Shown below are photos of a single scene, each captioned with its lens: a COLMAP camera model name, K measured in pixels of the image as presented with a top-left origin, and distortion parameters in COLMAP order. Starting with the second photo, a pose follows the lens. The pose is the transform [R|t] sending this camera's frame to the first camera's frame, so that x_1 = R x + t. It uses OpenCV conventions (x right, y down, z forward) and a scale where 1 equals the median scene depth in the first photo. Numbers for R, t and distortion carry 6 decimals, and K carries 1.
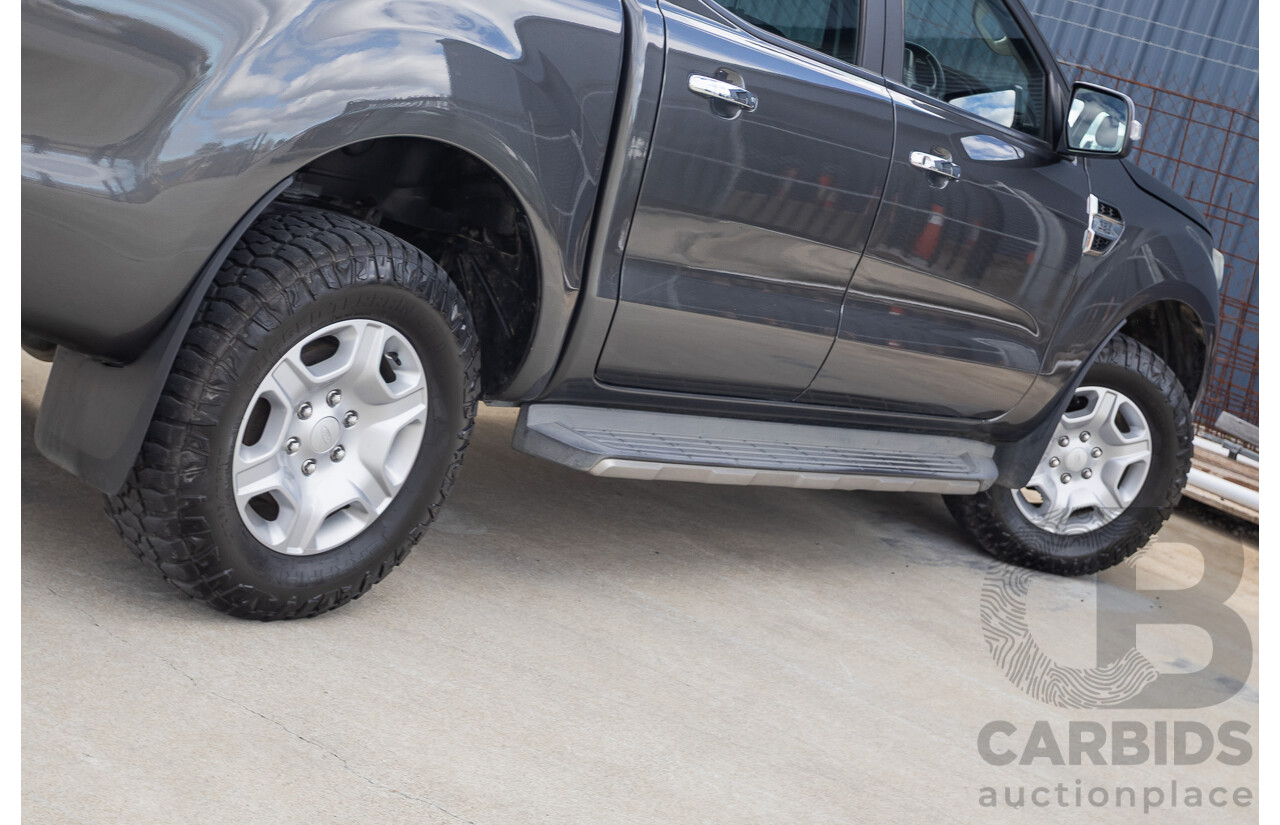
lens RADIAL K [[2214.6, 0, 639.7], [0, 2214.6, 384.4], [0, 0, 1]] dist [0.002448, 0.021558]
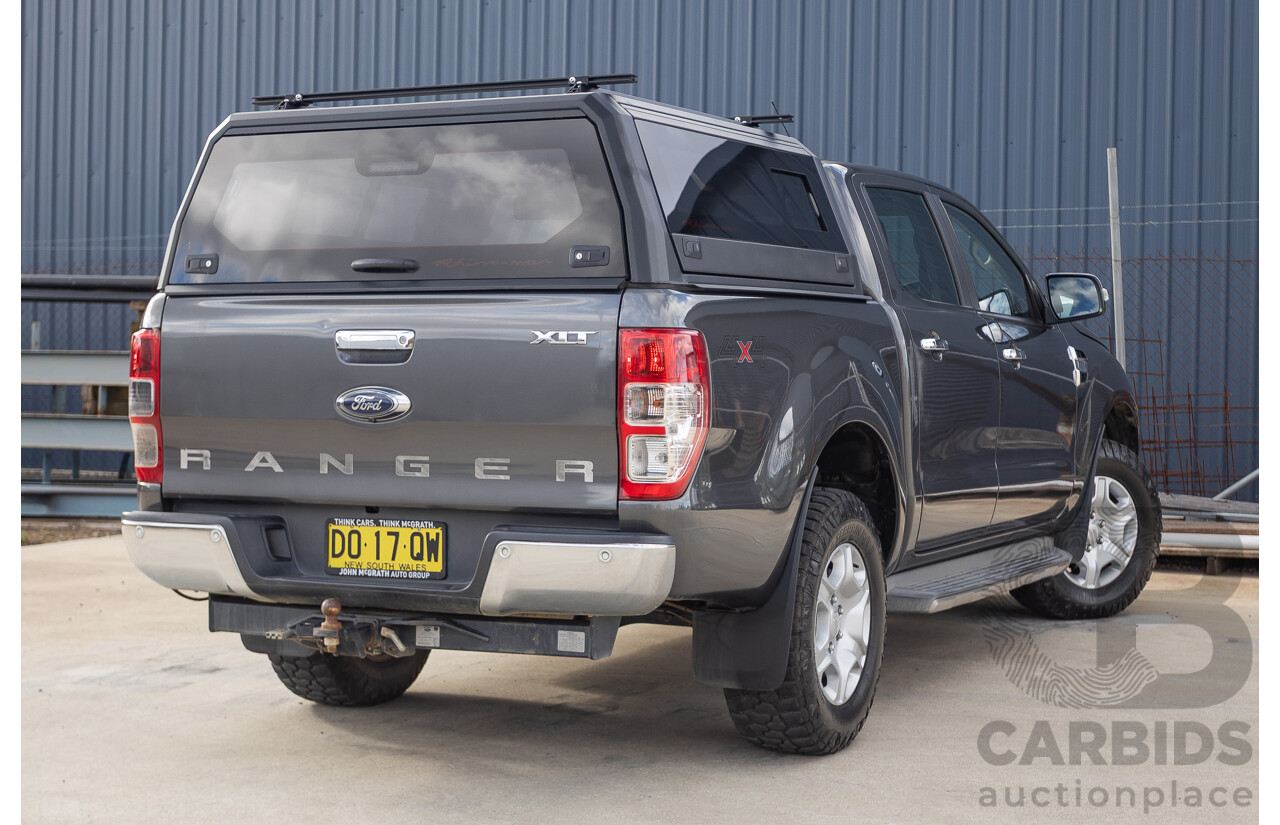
lens RADIAL K [[2252.9, 0, 584.2], [0, 2252.9, 391.0], [0, 0, 1]] dist [-0.003460, 0.001290]
pose [[0.934815, -0.286977, 0.209203, -0.582212], [0.307940, 0.948447, -0.074974, -0.066844], [-0.176902, 0.134509, 0.974994, -0.521506]]
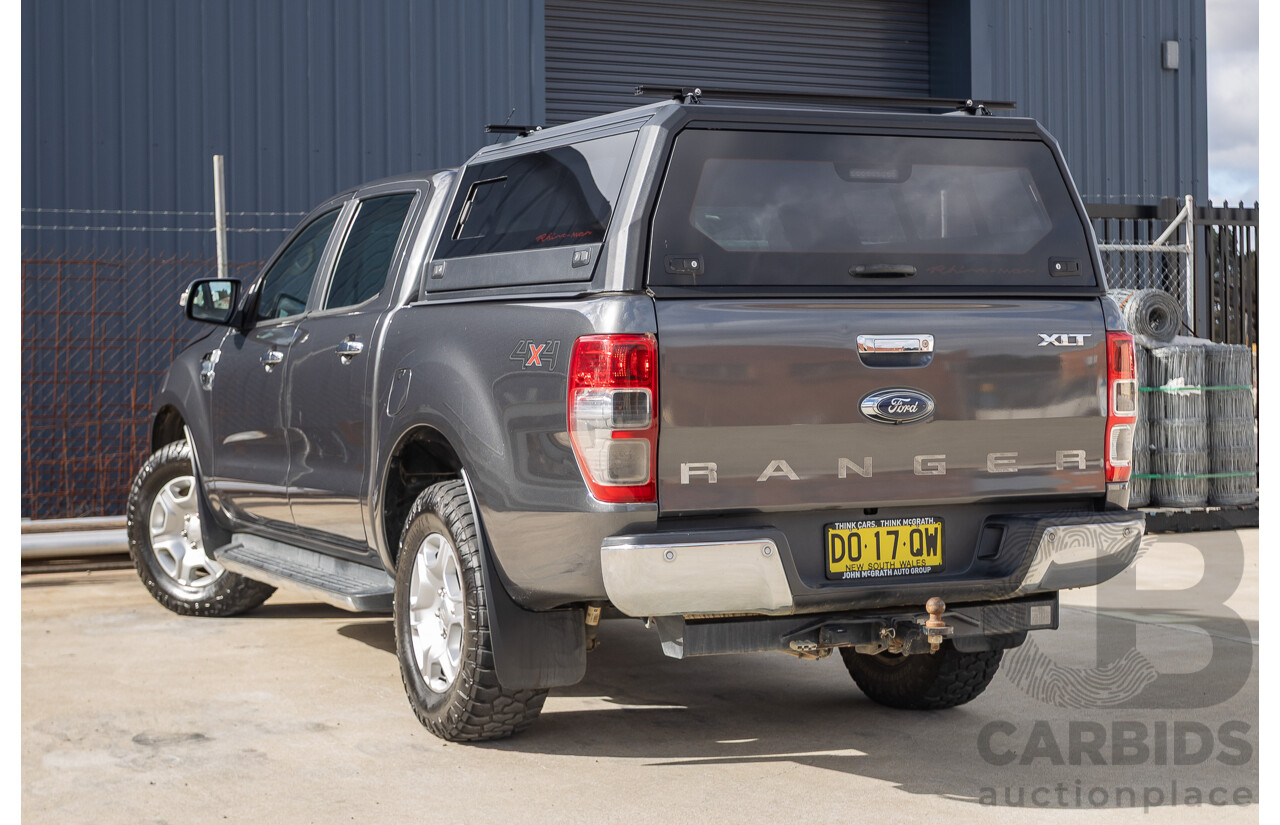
lens RADIAL K [[2214.6, 0, 639.7], [0, 2214.6, 384.4], [0, 0, 1]] dist [0.002448, 0.021558]
pose [[0.400271, -0.304866, 0.864199, -1.695628], [0.270334, 0.940355, 0.206521, -0.554737], [-0.875615, 0.150958, 0.458813, 0.369418]]
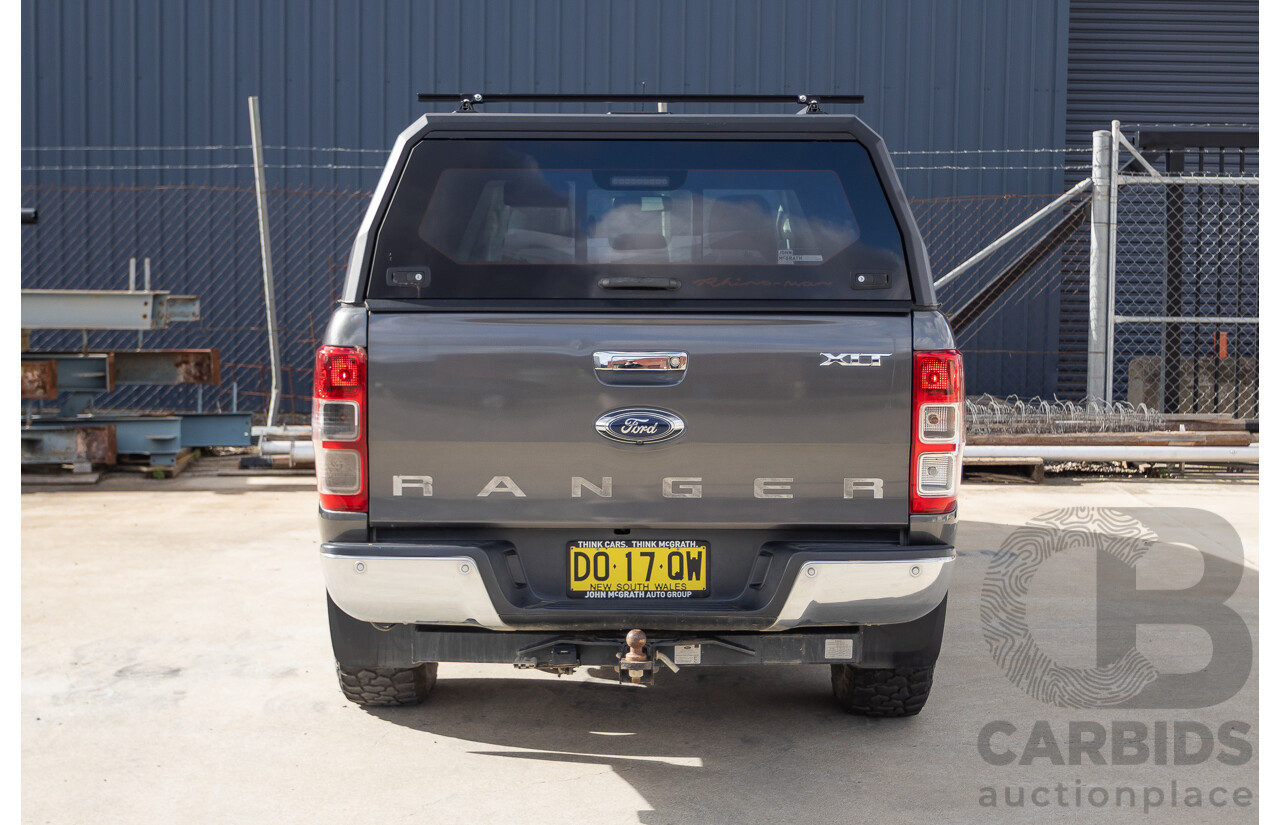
lens RADIAL K [[1950.6, 0, 640.0], [0, 1950.6, 412.5], [0, 0, 1]] dist [-0.003375, 0.030494]
pose [[0.735721, -0.339024, 0.586326, -1.112197], [0.312857, 0.937921, 0.149751, -0.392362], [-0.600696, 0.073261, 0.796114, -0.077993]]
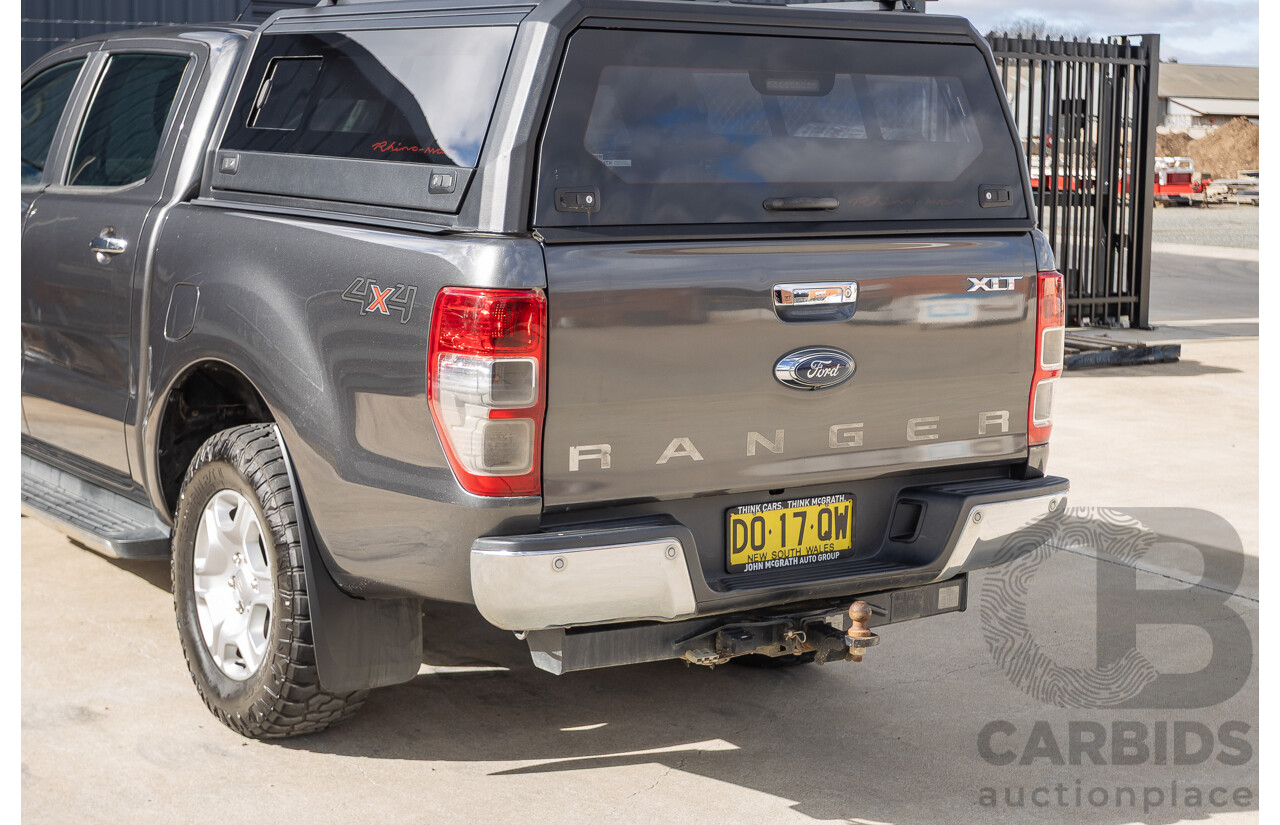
lens RADIAL K [[2147.4, 0, 620.0], [0, 2147.4, 386.2], [0, 0, 1]] dist [0.000255, 0.055523]
pose [[0.268716, -0.396314, 0.877910, -1.450898], [0.209166, 0.913693, 0.348445, -0.617864], [-0.940235, 0.089996, 0.328420, 0.598074]]
